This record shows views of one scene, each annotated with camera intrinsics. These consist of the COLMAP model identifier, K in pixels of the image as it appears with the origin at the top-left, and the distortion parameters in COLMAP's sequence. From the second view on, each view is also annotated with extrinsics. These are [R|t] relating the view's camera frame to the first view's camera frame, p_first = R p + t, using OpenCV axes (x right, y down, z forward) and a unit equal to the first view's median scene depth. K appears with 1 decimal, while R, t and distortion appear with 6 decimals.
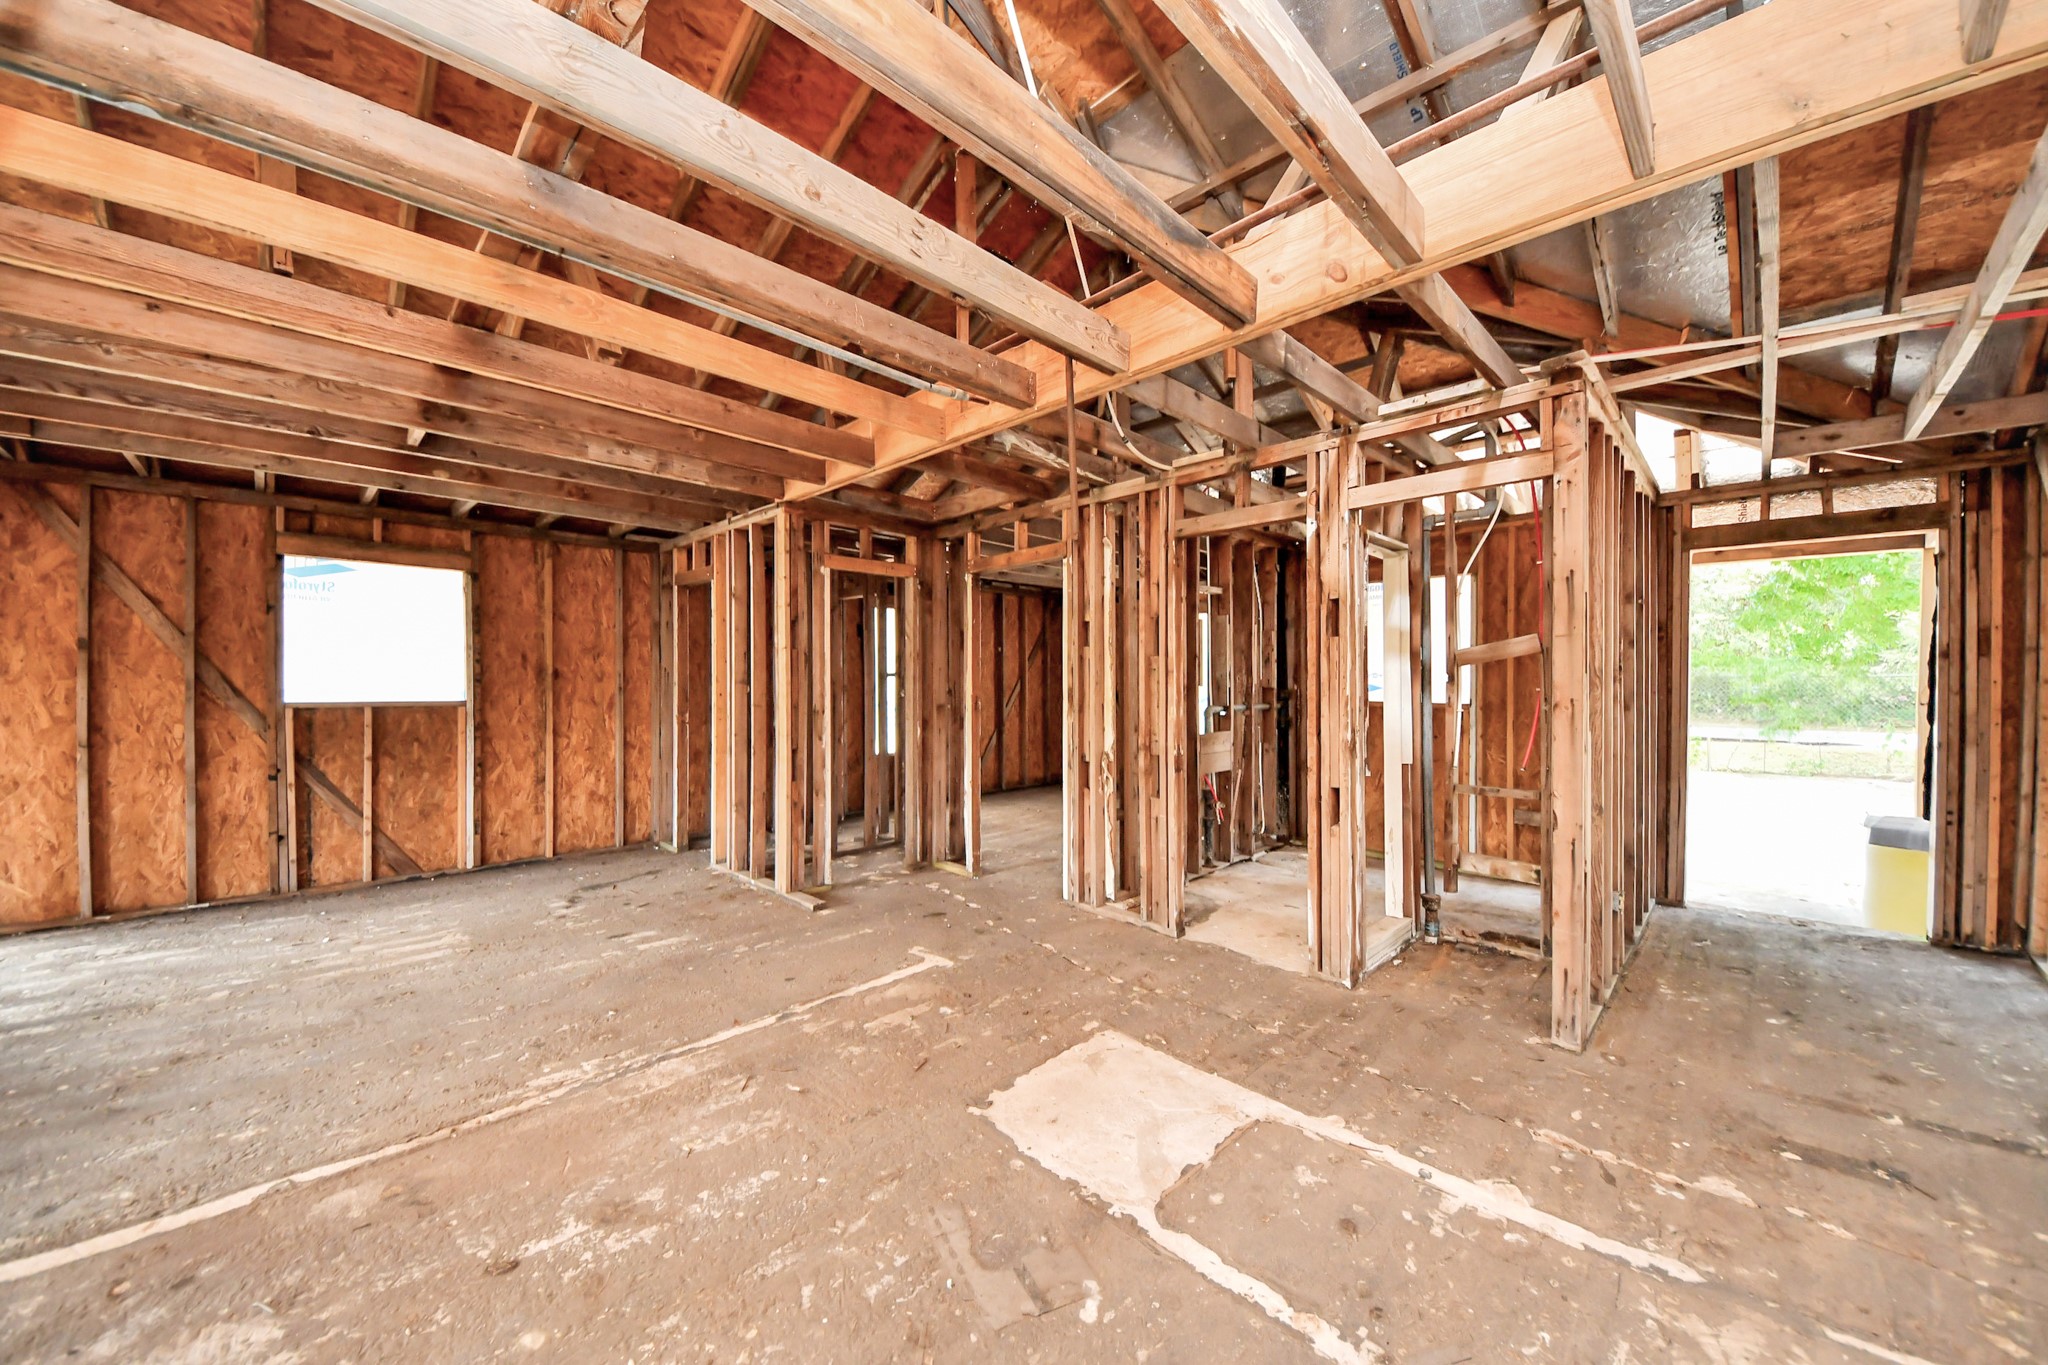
lens RADIAL K [[722.4, 0, 1024.0], [0, 722.4, 682.5], [0, 0, 1]] dist [0.015877, -0.012151]
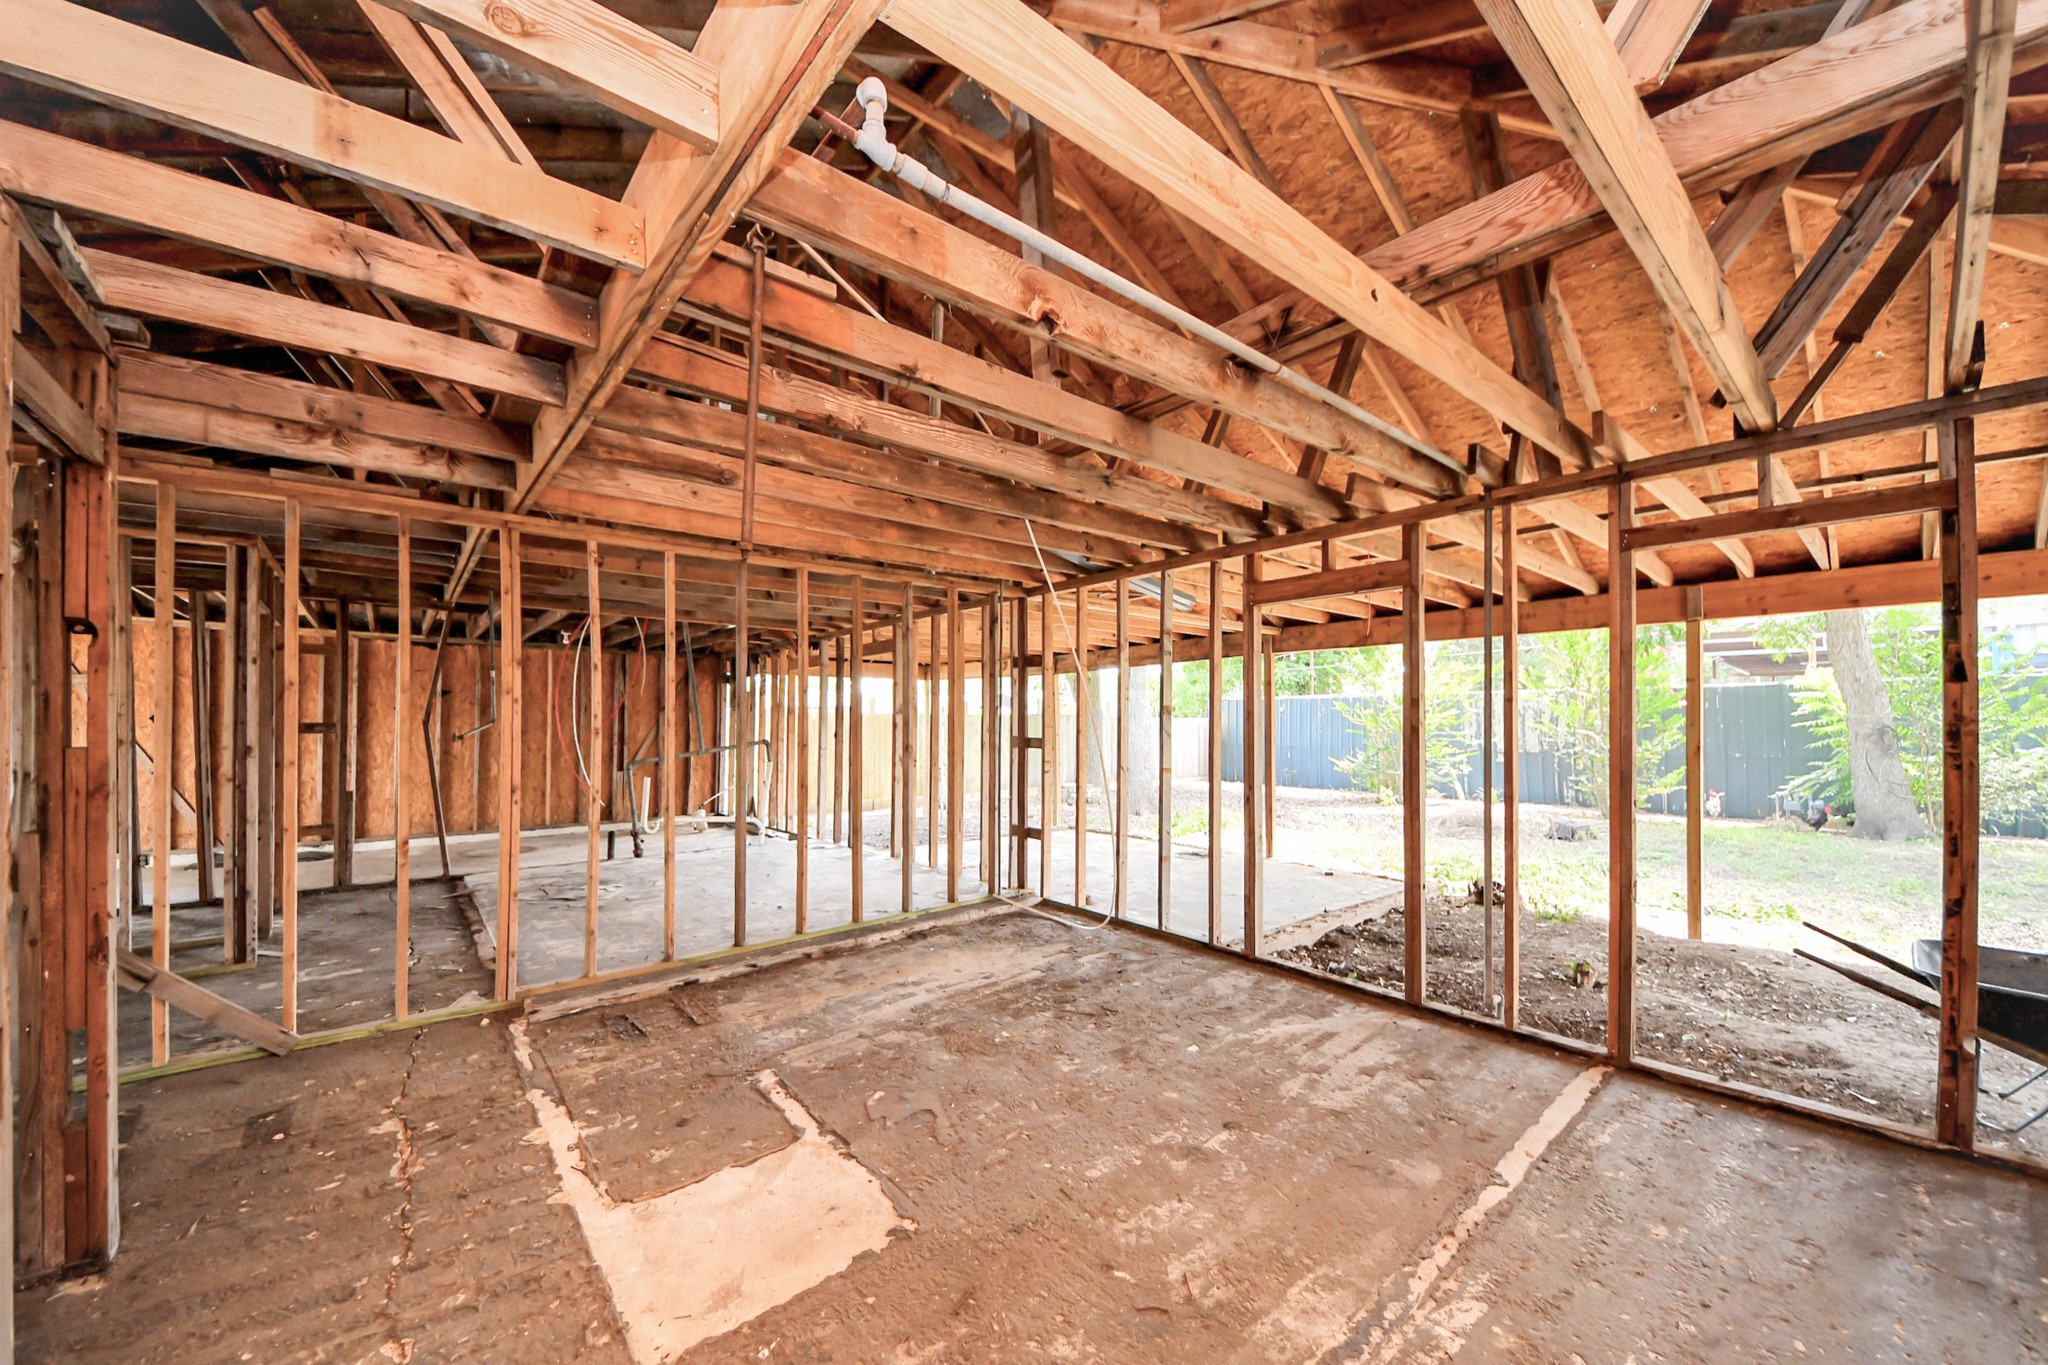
lens RADIAL K [[755.7, 0, 1019.9], [0, 755.7, 710.7], [0, 0, 1]] dist [0.046929, -0.028588]
pose [[-0.995993, 0.004608, 0.089311, -0.164924], [0.004149, 0.999977, -0.005325, -0.034845], [-0.089334, -0.004933, -0.995990, 1.079200]]
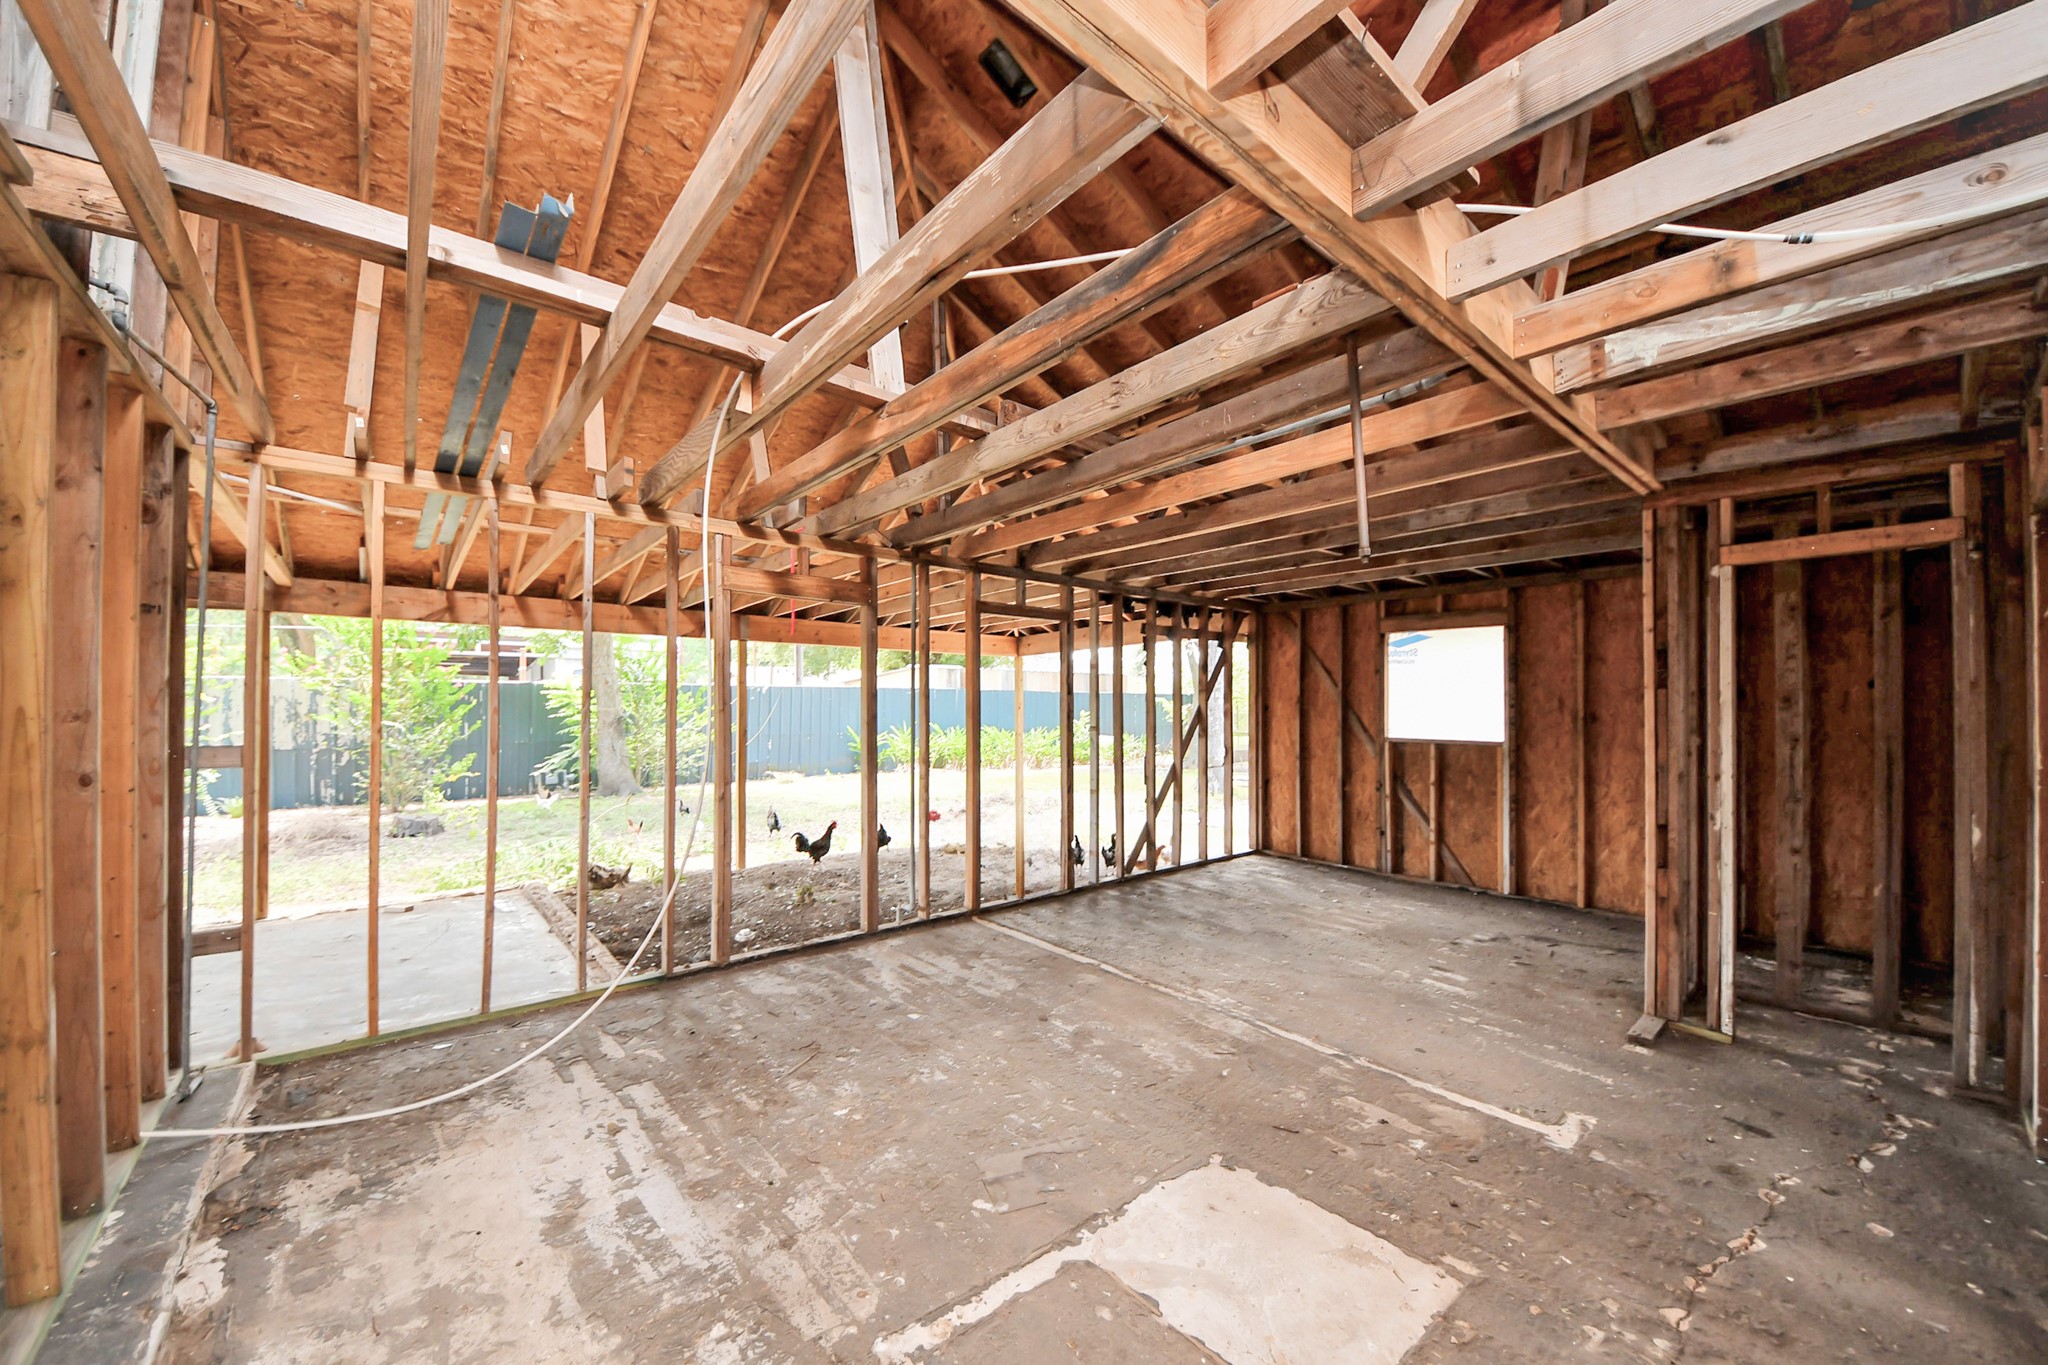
lens RADIAL K [[755.7, 0, 1019.9], [0, 755.7, 710.7], [0, 0, 1]] dist [0.046929, -0.028588]
pose [[-0.084914, 0.002673, -0.996385, 0.570657], [-0.005442, 0.999980, 0.003146, -0.027889], [0.996373, 0.005689, -0.084898, 0.443441]]
